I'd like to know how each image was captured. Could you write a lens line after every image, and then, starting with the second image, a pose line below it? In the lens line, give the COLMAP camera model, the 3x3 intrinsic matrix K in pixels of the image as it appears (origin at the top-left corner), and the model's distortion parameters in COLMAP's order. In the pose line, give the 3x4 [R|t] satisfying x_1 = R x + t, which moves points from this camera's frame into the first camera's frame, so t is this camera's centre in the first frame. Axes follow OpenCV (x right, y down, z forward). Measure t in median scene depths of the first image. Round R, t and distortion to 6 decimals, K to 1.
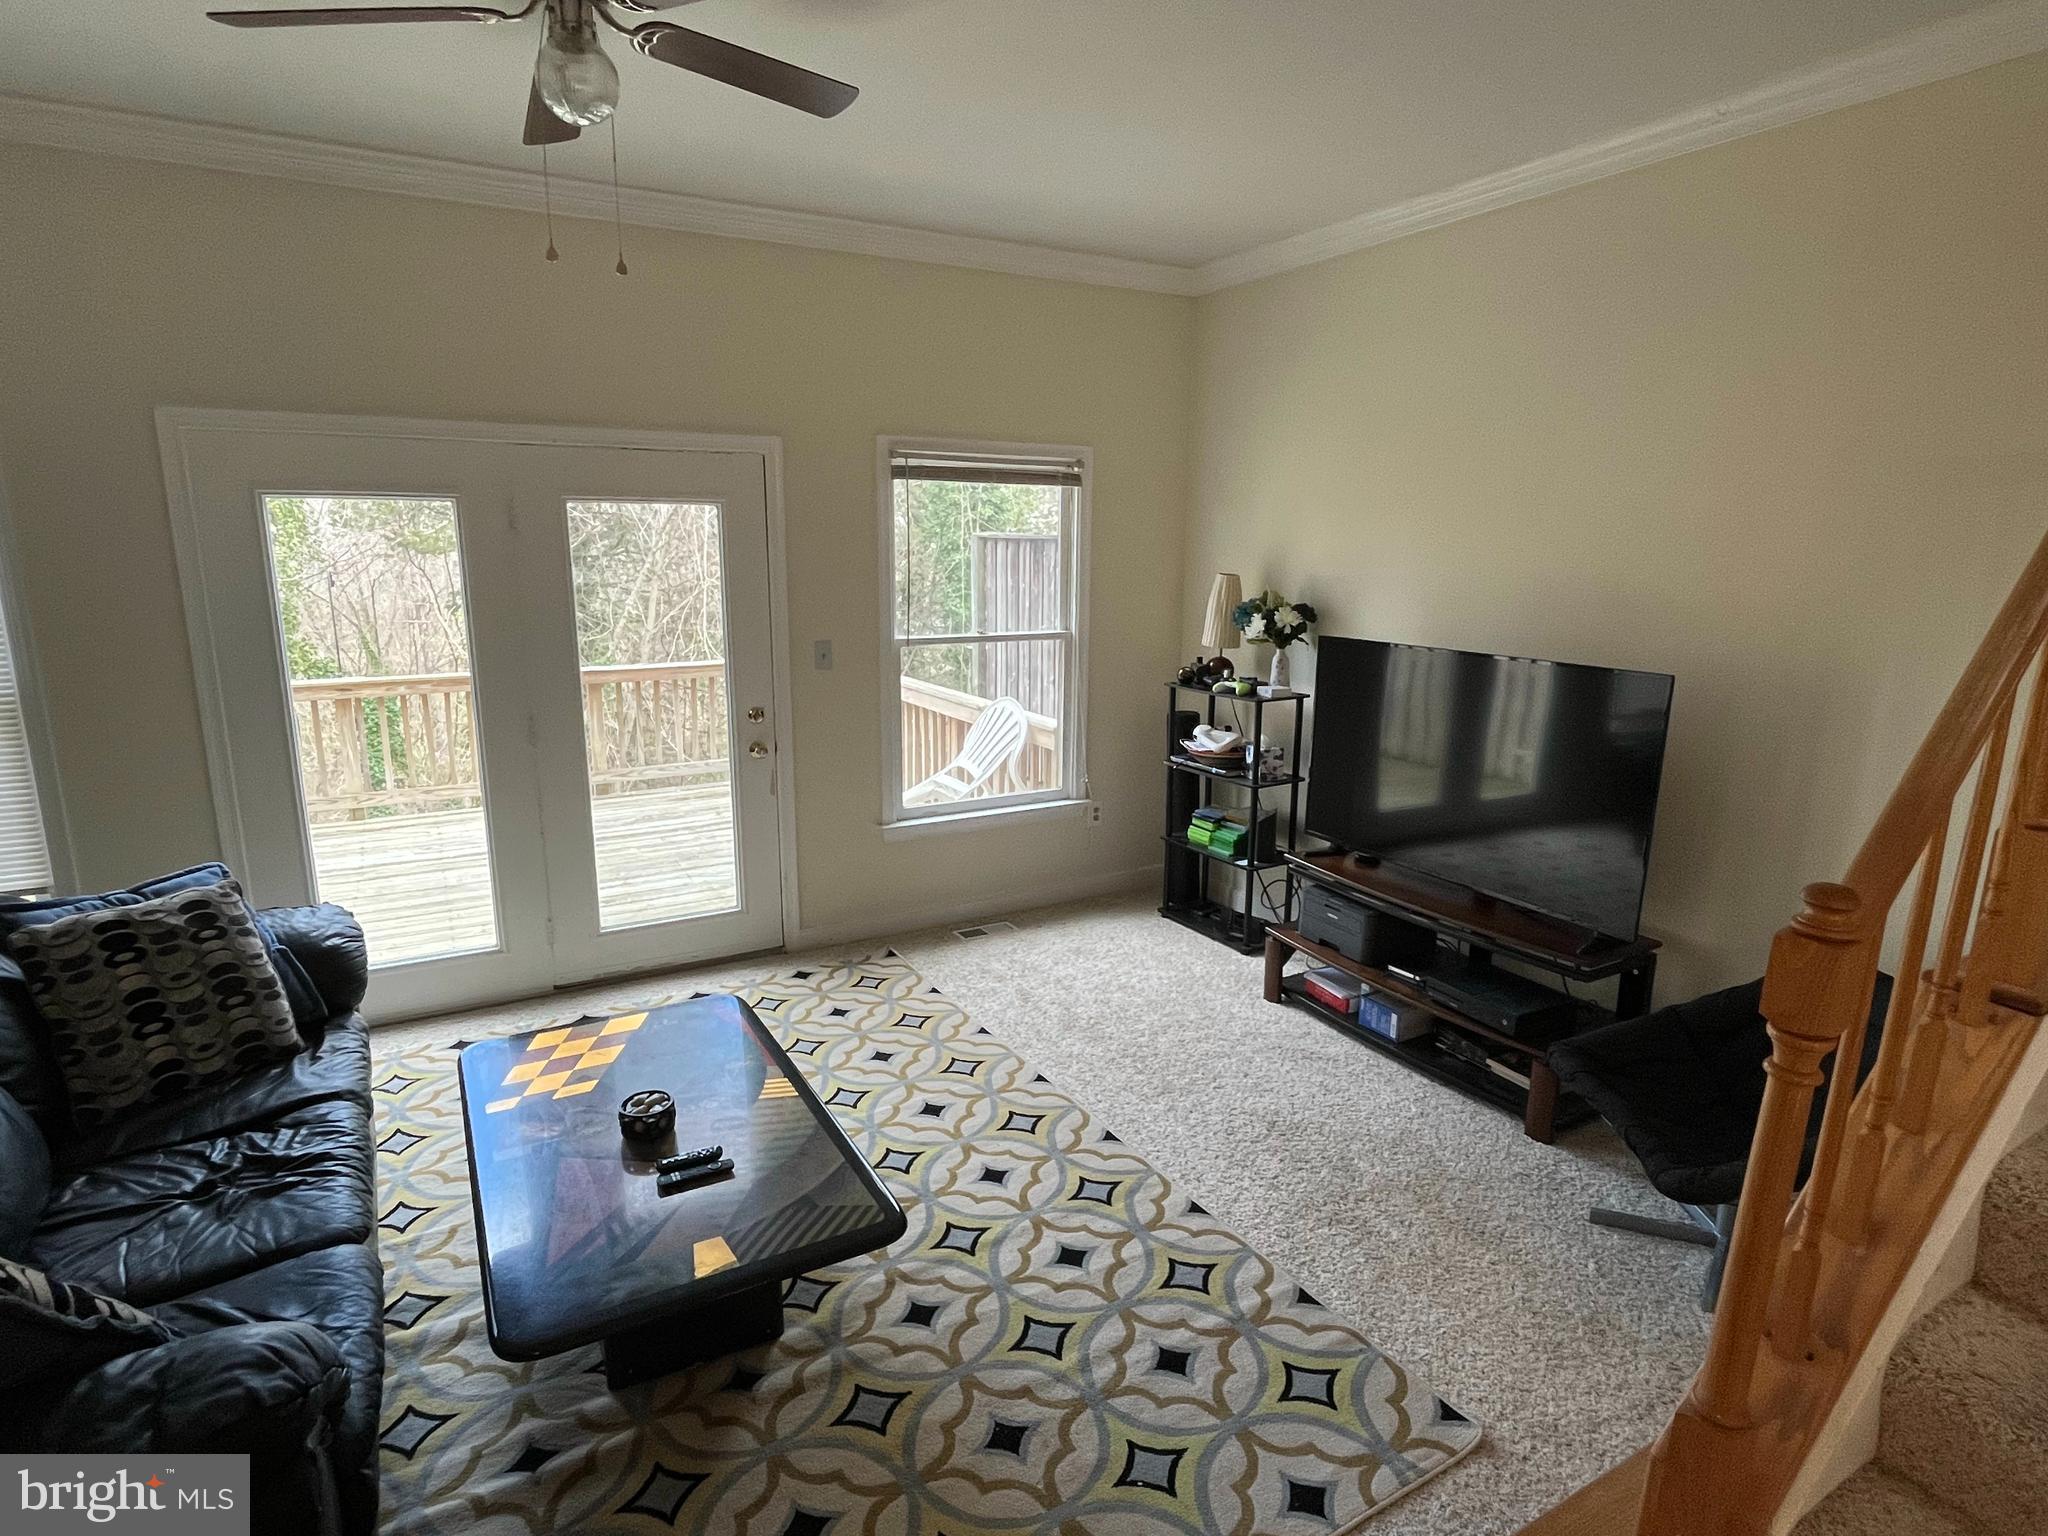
lens RADIAL K [[1086.7, 0, 1019.2], [0, 1086.7, 776.4], [0, 0, 1]] dist [-0.005083, -0.001301]
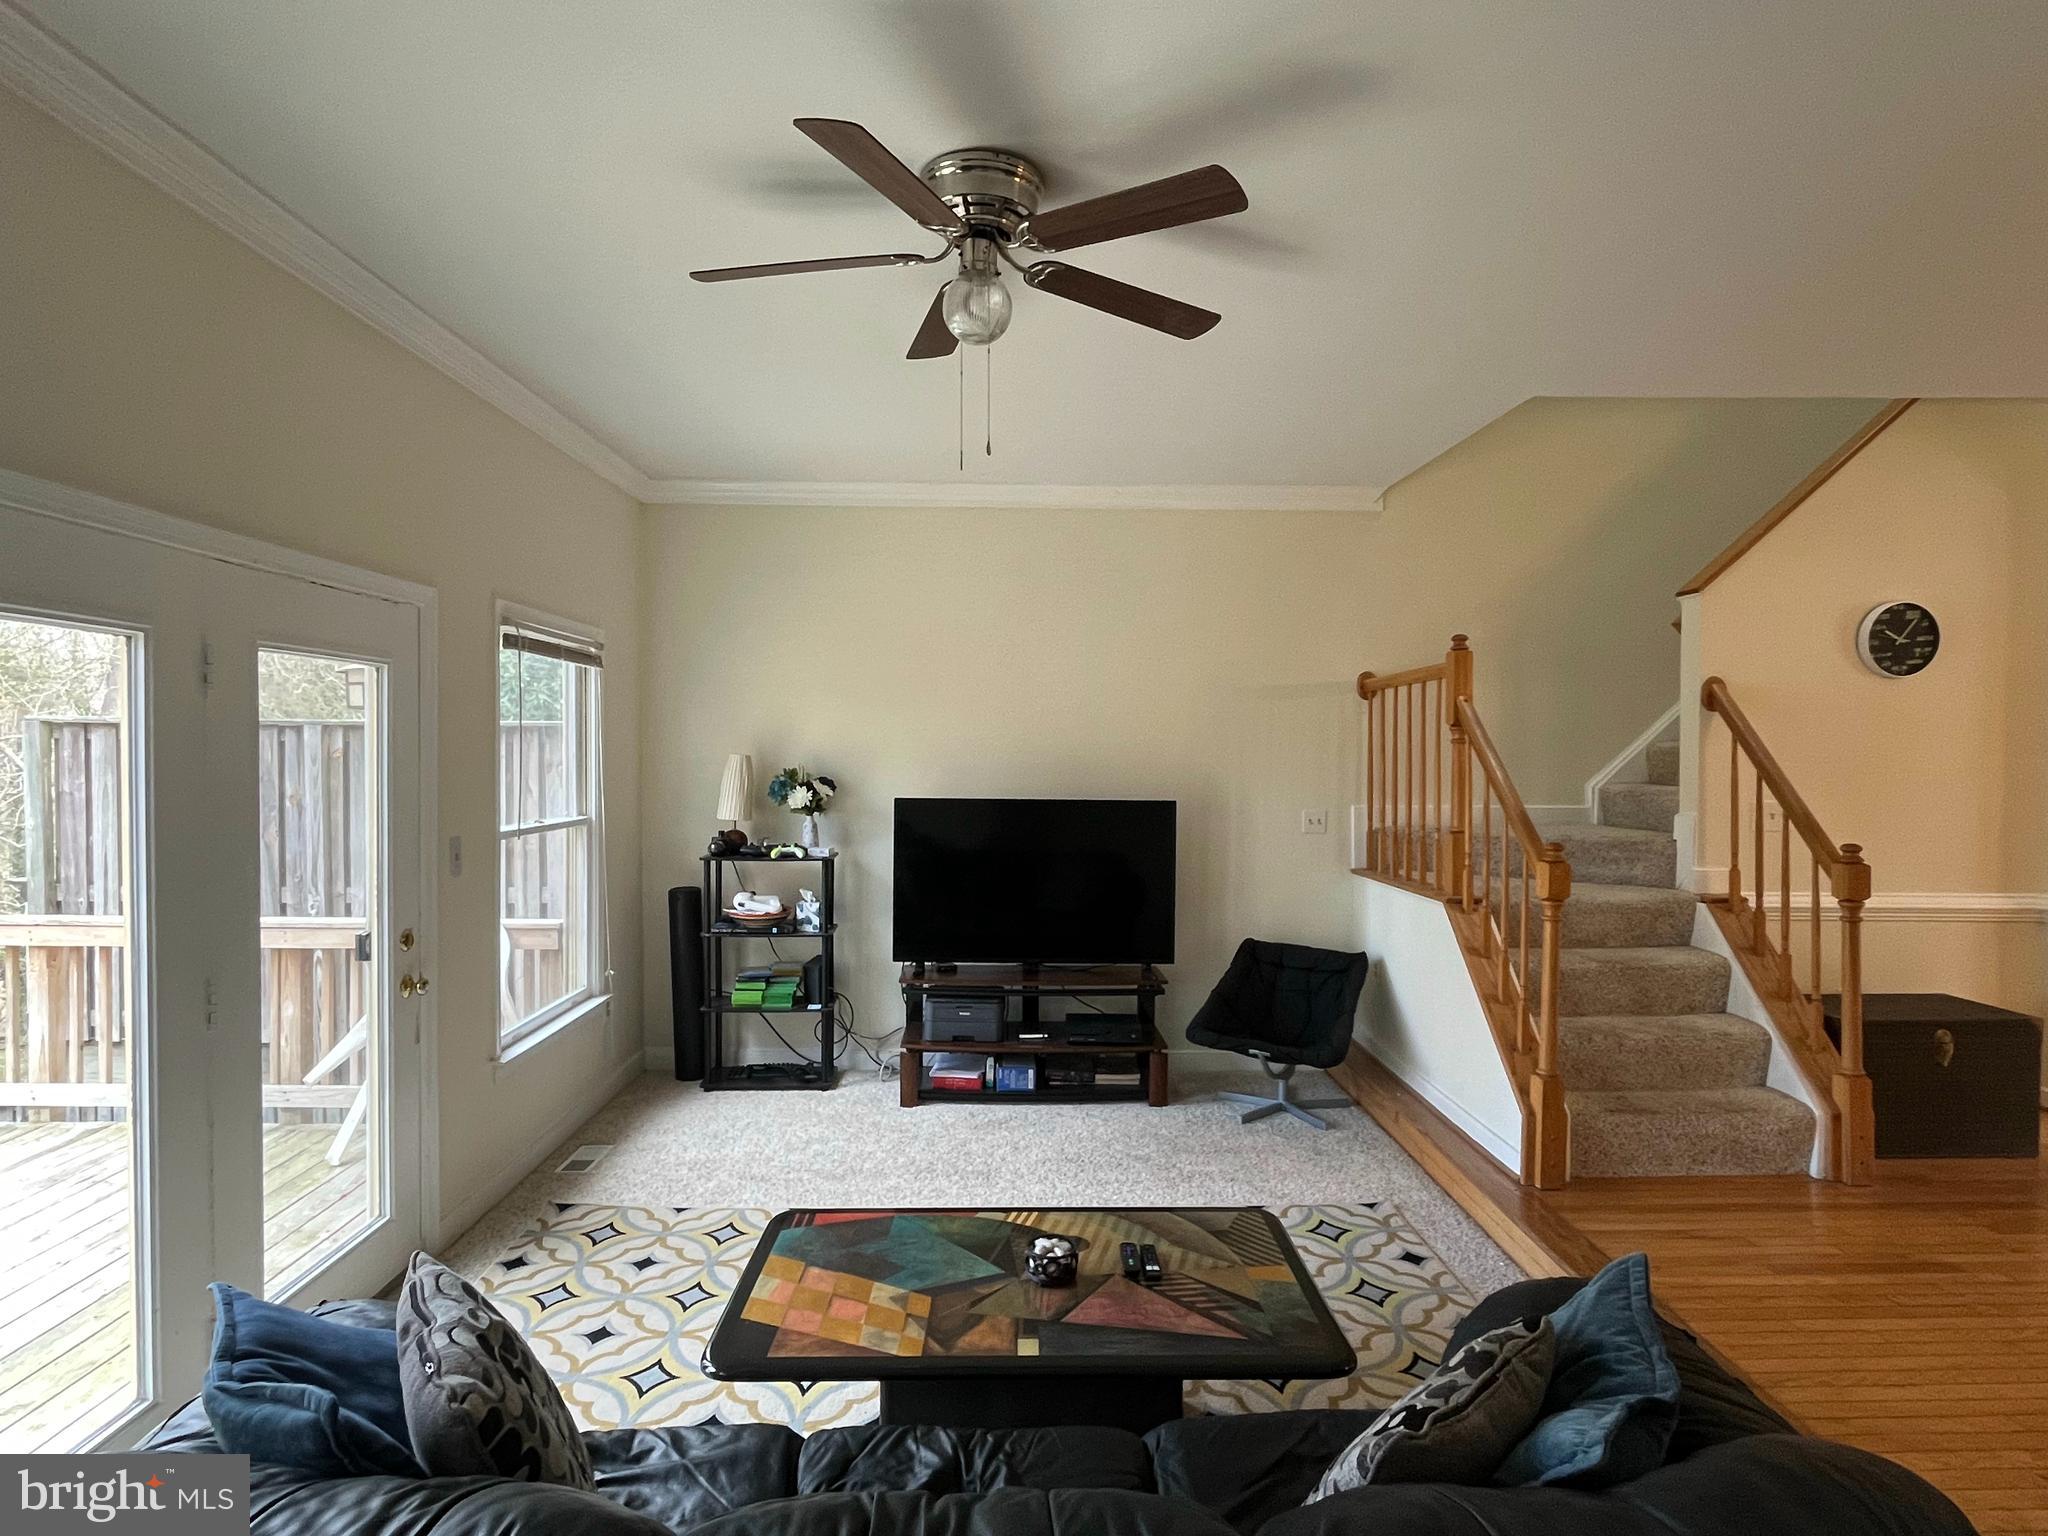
lens RADIAL K [[1094.2, 0, 1024.0], [0, 1094.2, 768.0], [0, 0, 1]] dist [0.002643, 0.000088]
pose [[0.477401, -0.019411, 0.878471, -0.917147], [0.184835, 0.979605, -0.078802, -0.044397], [-0.859025, 0.199992, 0.471253, 0.328395]]
